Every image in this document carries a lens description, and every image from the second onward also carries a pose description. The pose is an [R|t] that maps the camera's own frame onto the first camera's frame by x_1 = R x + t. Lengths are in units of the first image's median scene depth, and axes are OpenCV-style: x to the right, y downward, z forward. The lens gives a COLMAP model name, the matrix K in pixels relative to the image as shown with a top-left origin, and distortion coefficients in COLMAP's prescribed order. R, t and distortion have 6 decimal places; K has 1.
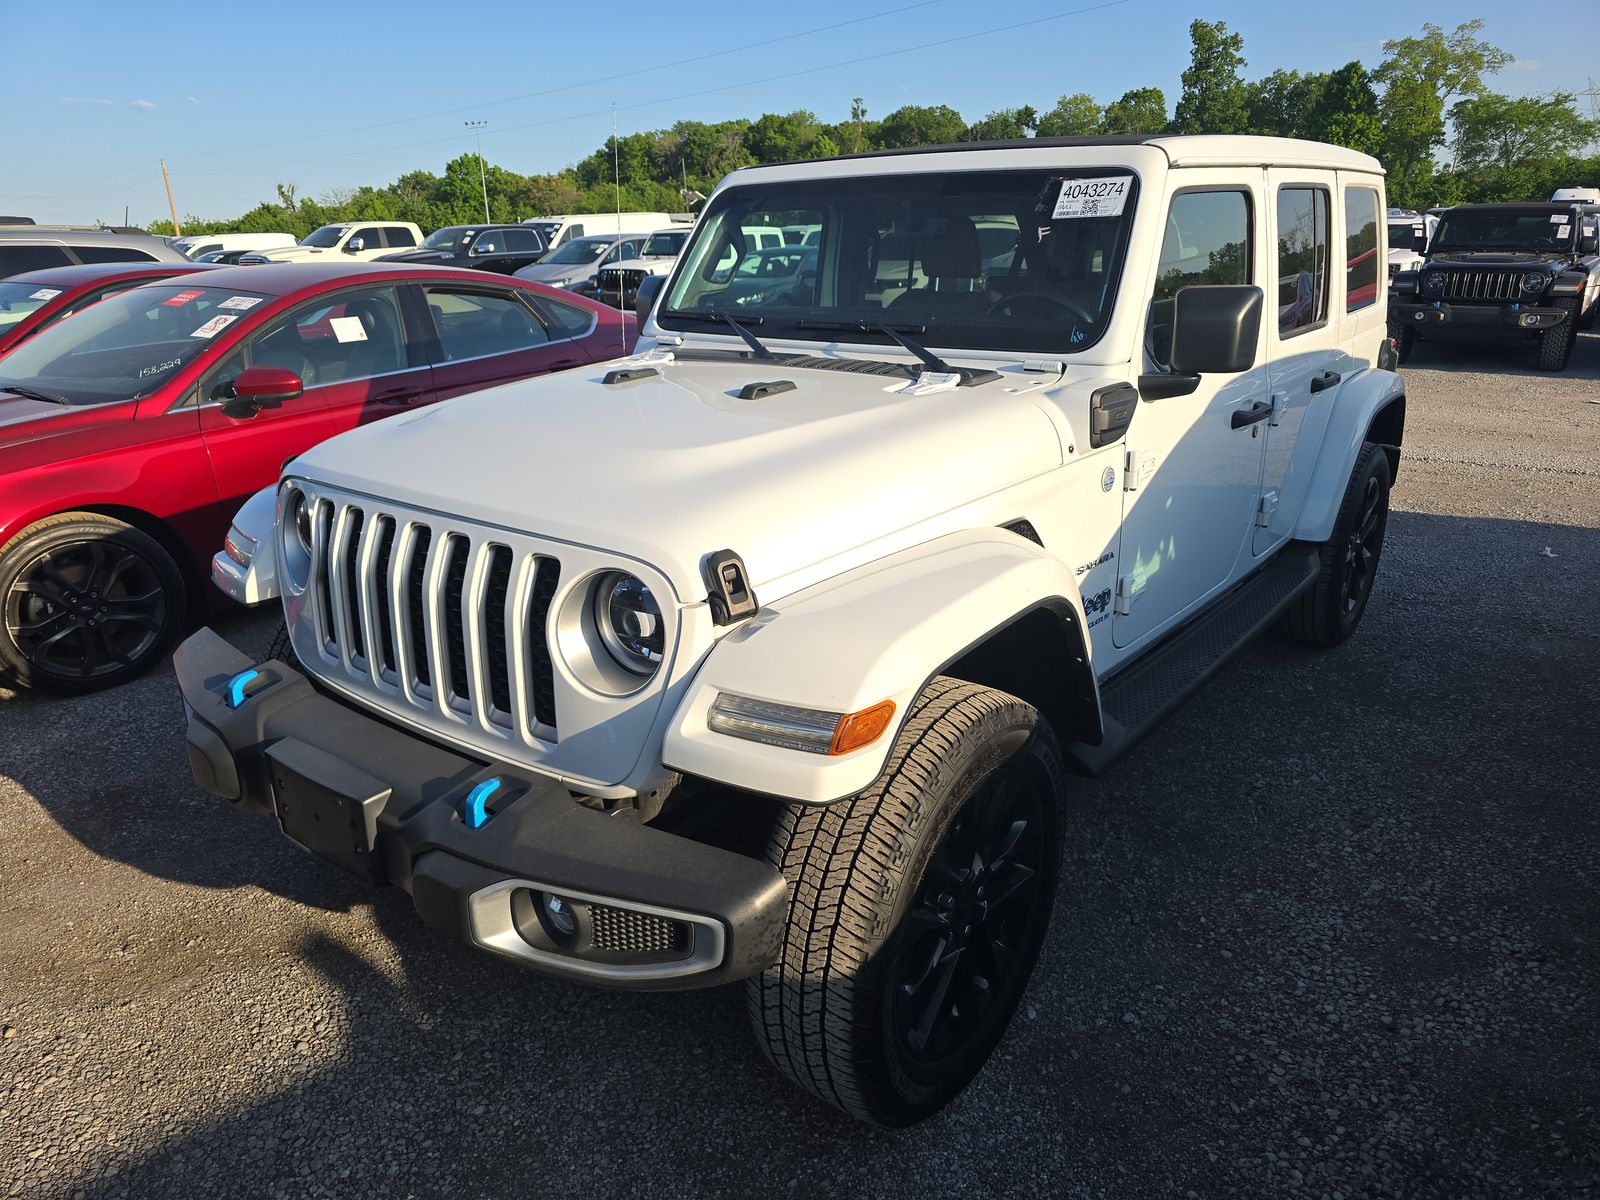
lens RADIAL K [[1087.8, 0, 800.0], [0, 1087.8, 600.0], [0, 0, 1]] dist [0.051348, -0.048882]
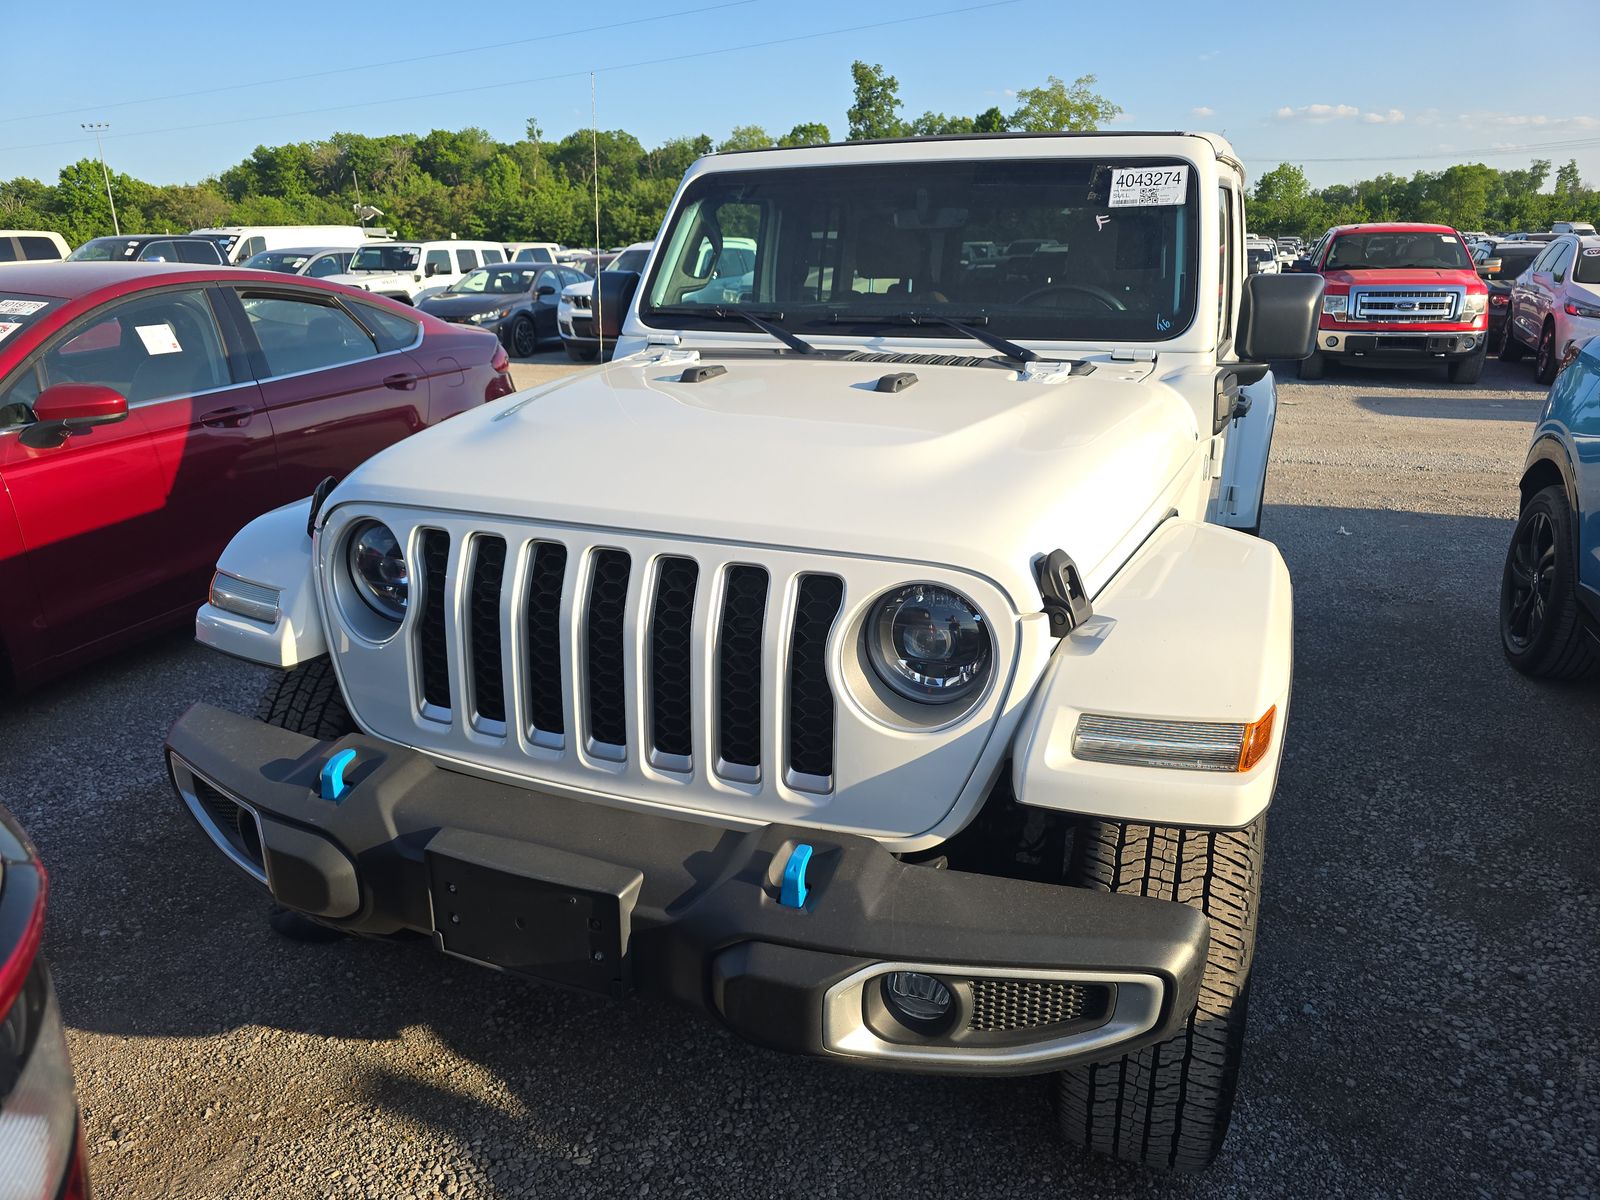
lens RADIAL K [[1087.8, 0, 800.0], [0, 1087.8, 600.0], [0, 0, 1]] dist [0.051348, -0.048882]
pose [[0.963580, -0.069983, 0.258100, -0.315802], [0.074819, 0.997157, -0.008948, -0.008980], [-0.256740, 0.027933, 0.966077, 0.131480]]
